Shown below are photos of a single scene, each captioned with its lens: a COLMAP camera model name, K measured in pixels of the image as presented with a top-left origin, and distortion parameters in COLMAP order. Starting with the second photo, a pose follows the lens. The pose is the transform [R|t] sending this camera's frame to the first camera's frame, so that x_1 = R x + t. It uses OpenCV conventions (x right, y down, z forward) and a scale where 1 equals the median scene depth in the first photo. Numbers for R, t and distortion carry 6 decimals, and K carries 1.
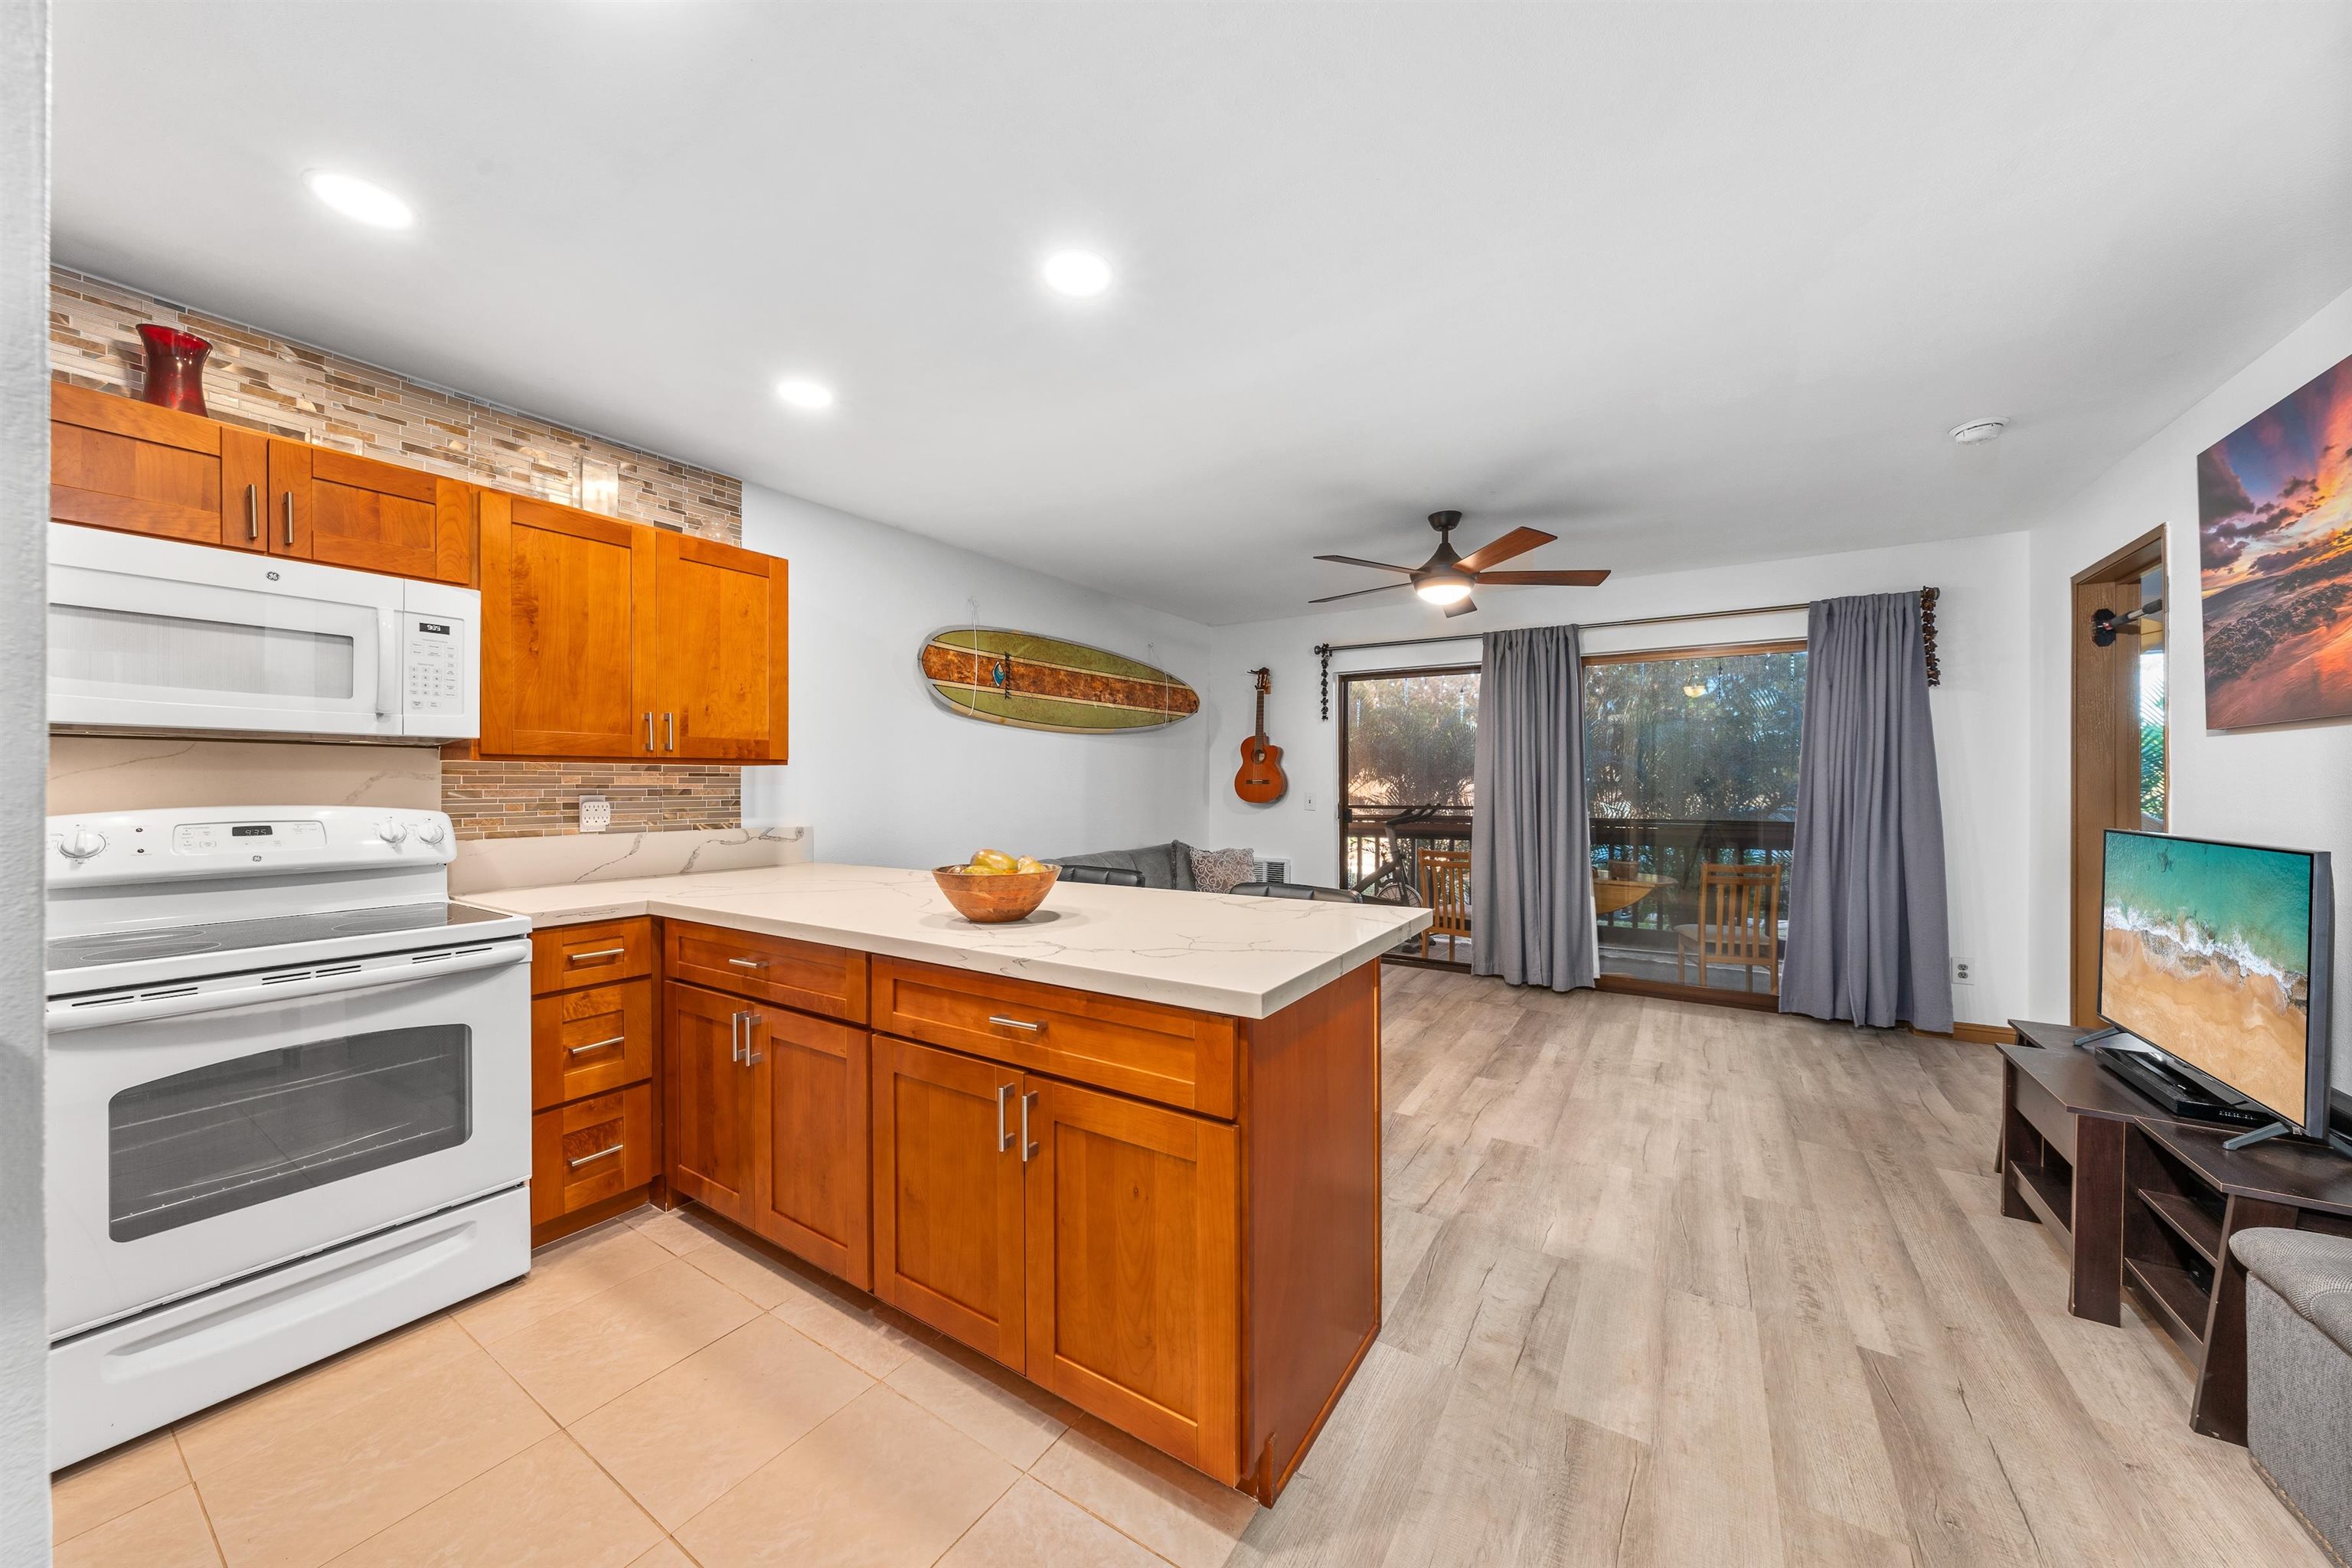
lens RADIAL K [[774.0, 0, 1135.4], [0, 774.0, 788.3], [0, 0, 1]] dist [0.000419, -0.000072]
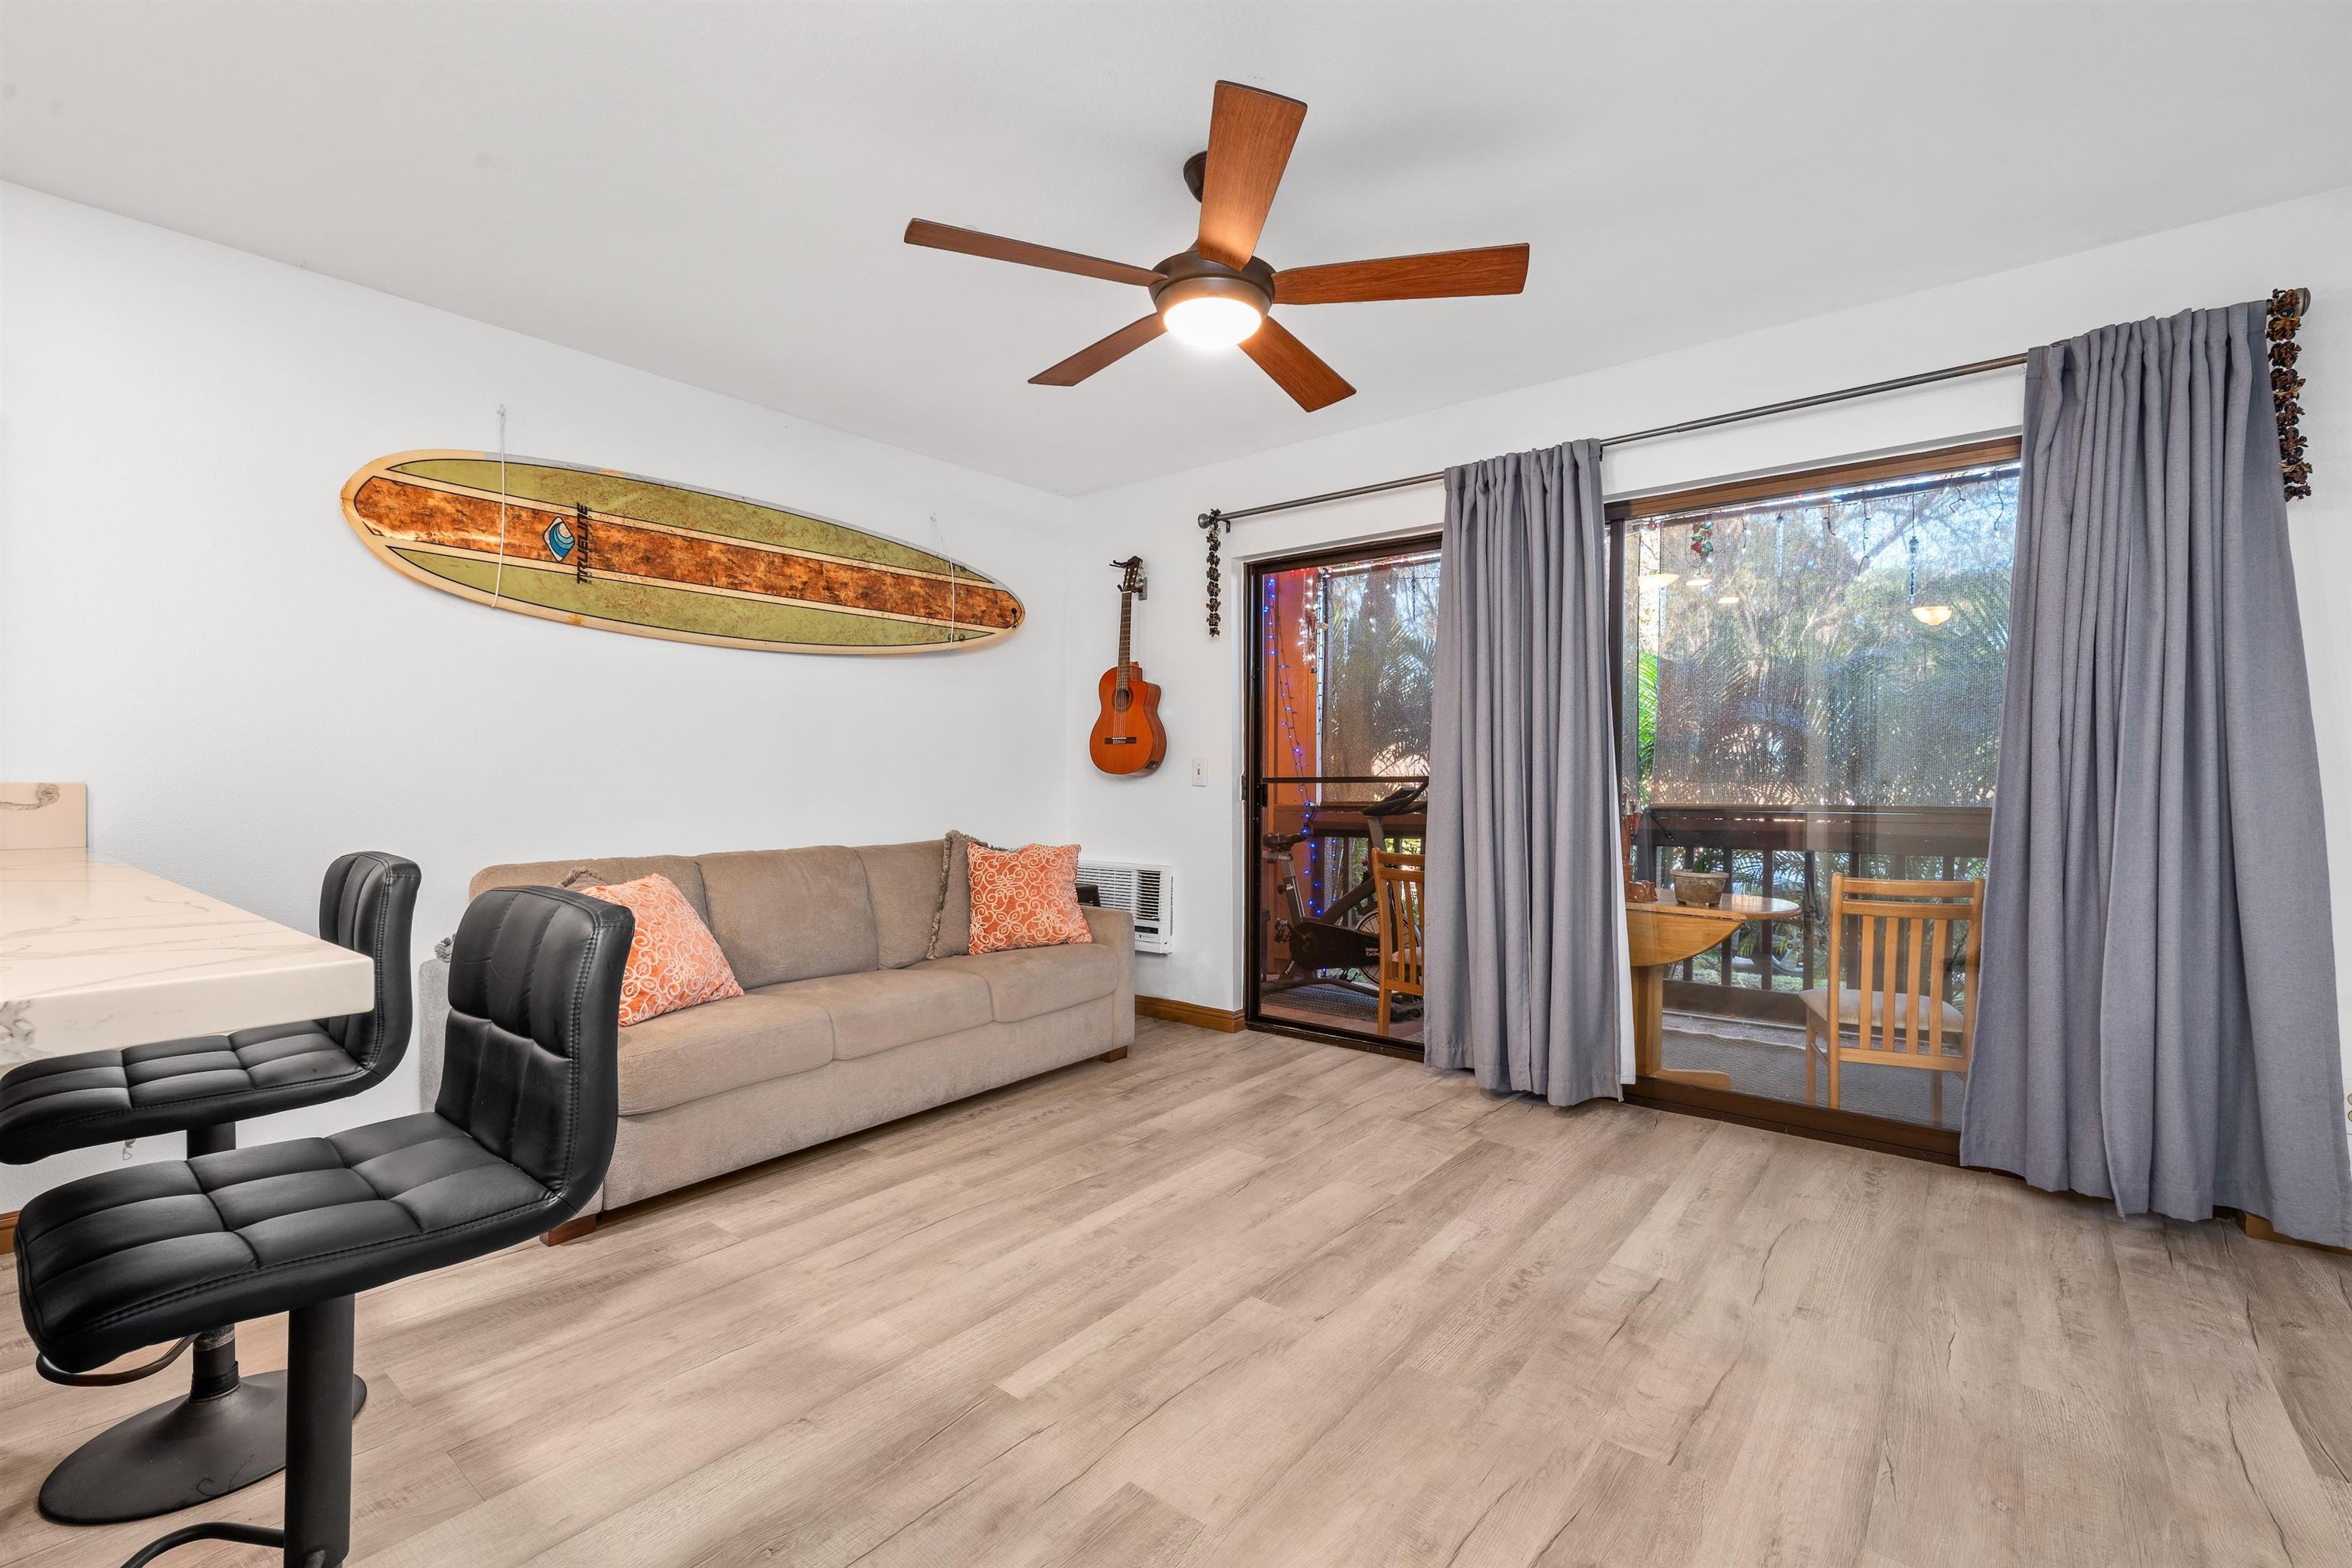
lens RADIAL K [[1000.3, 0, 1127.7], [0, 1000.3, 787.0], [0, 0, 1]] dist [0.001883, 0.000643]
pose [[0.995804, 0.004939, -0.091381, 0.569818], [-0.004765, 0.999986, 0.002121, 0.065287], [0.091390, -0.001677, 0.995814, 0.489552]]
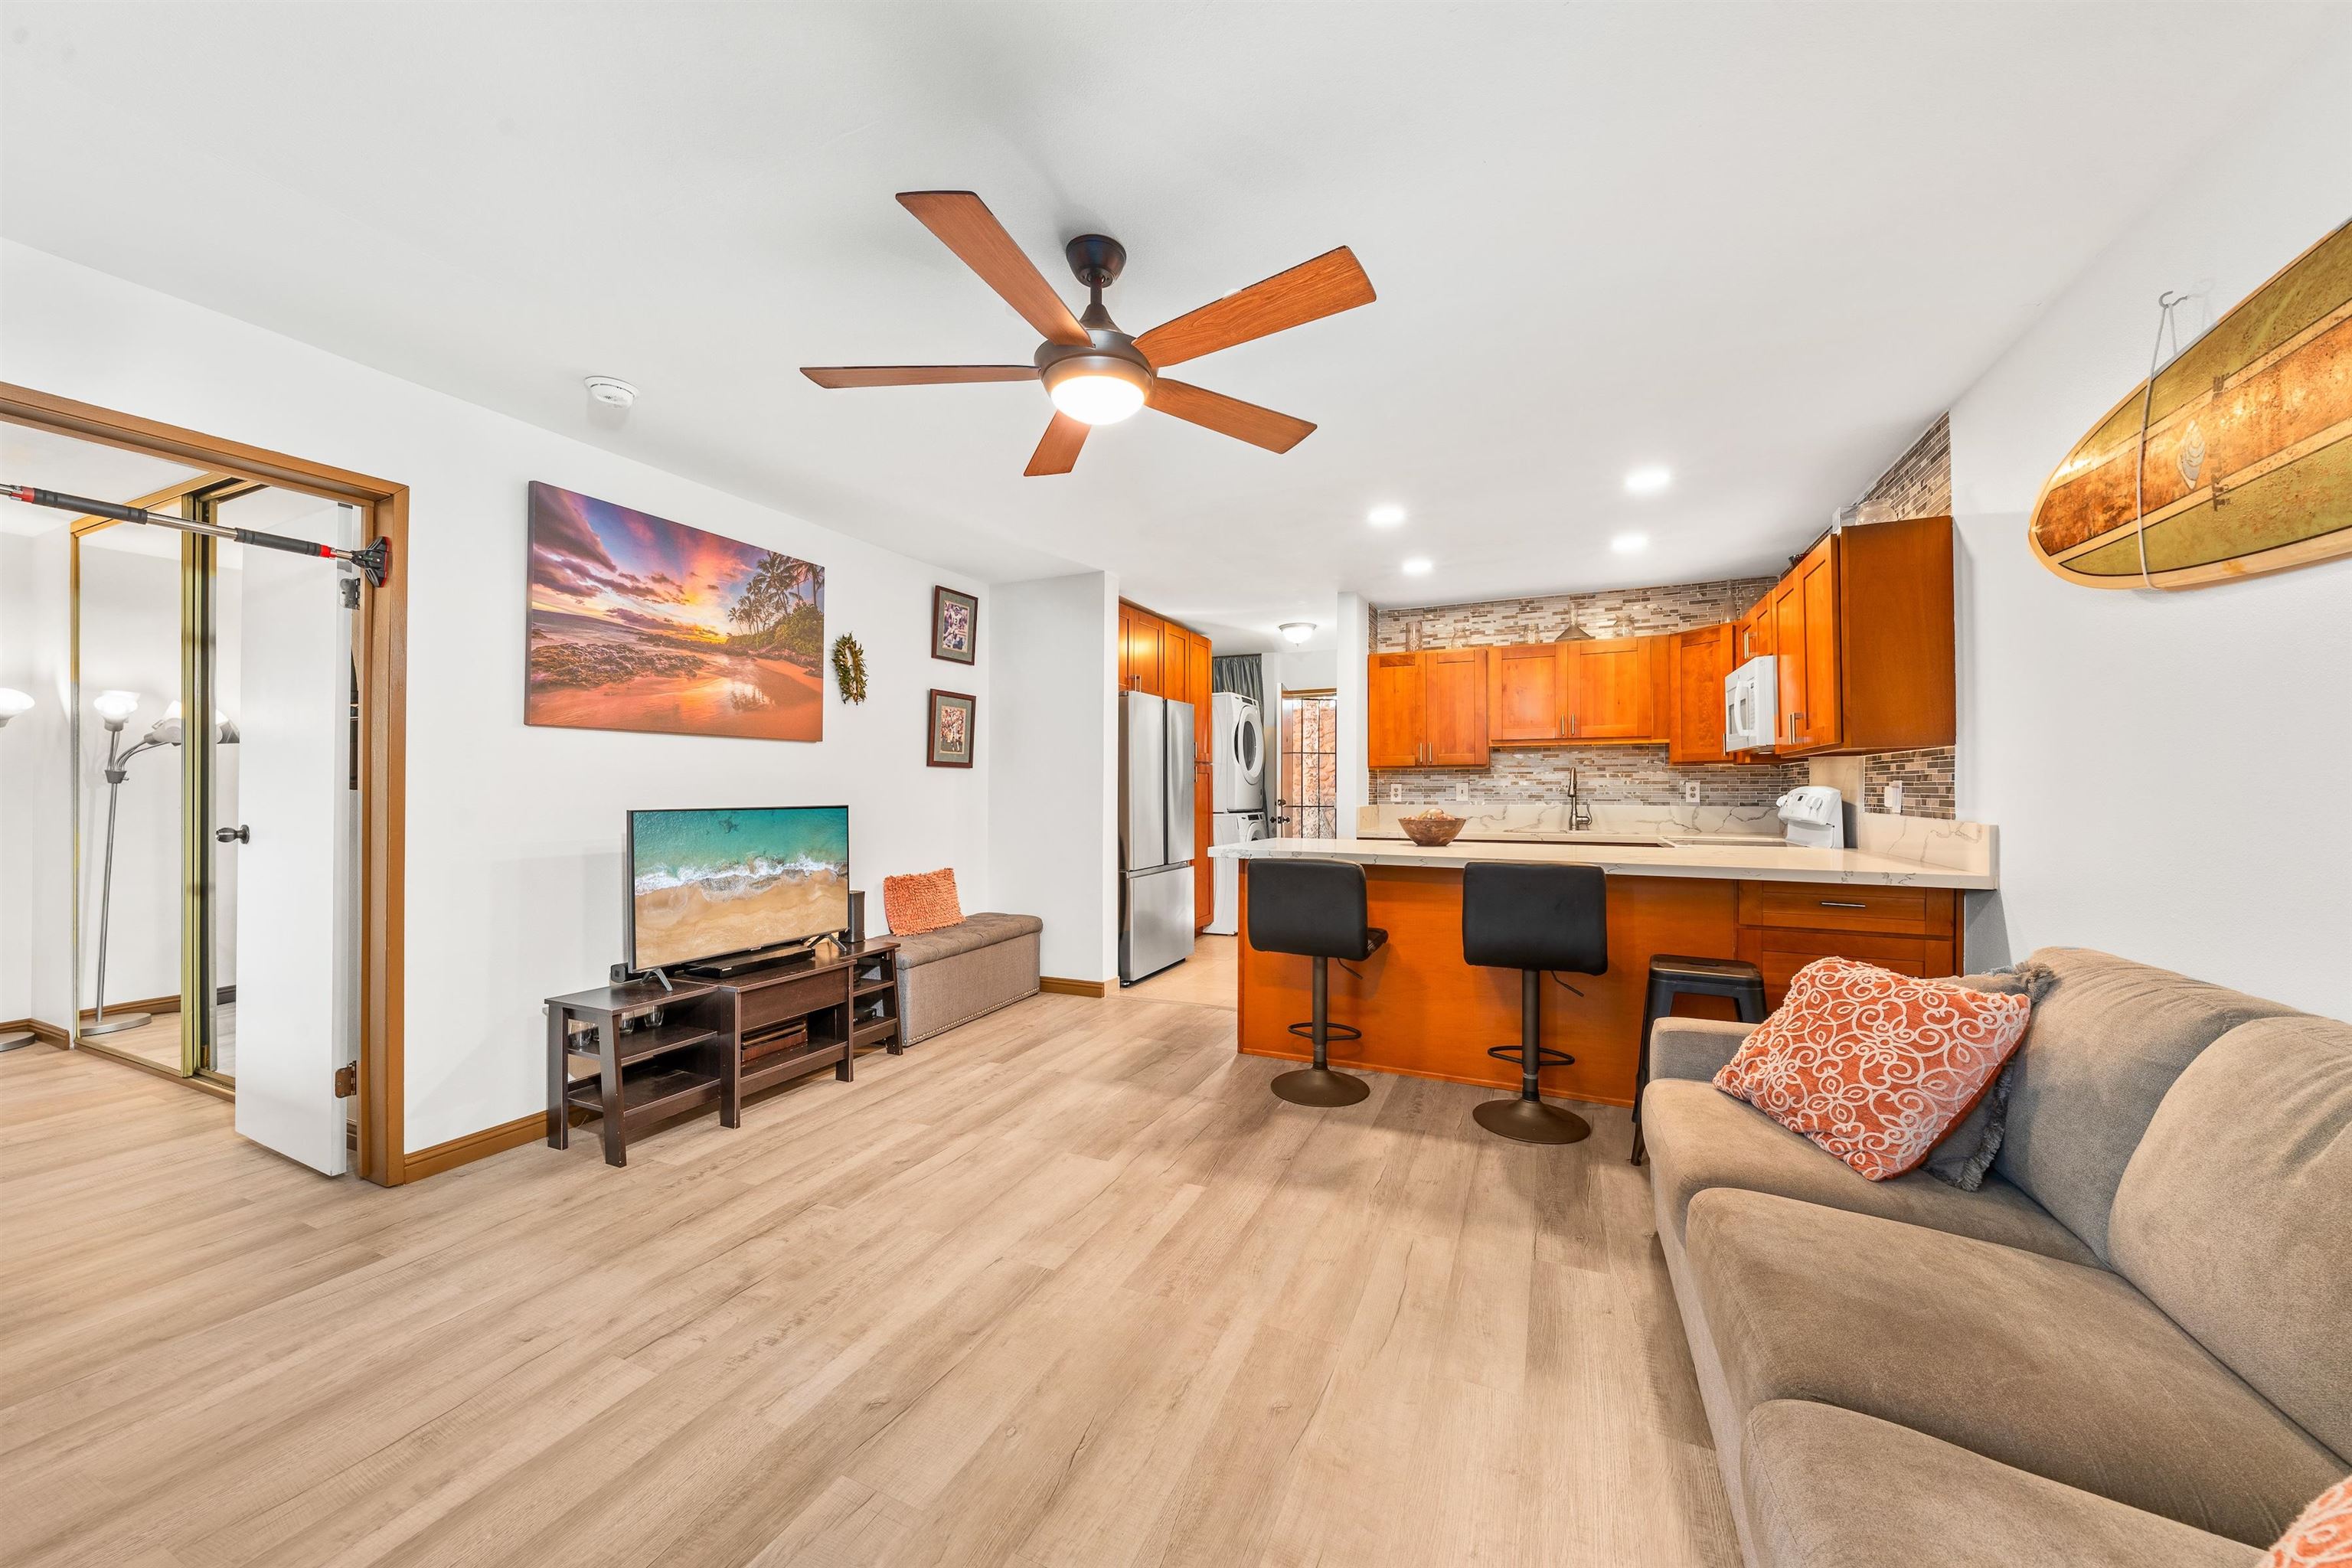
lens RADIAL K [[859.2, 0, 1205.1], [0, 859.2, 782.8], [0, 0, 1]] dist [-0.001236, -0.000105]
pose [[-0.972732, 0.001321, -0.231929, 0.651625], [0.001751, 0.999997, -0.001649, 0.013808], [0.231926, -0.002010, -0.972731, 2.242028]]
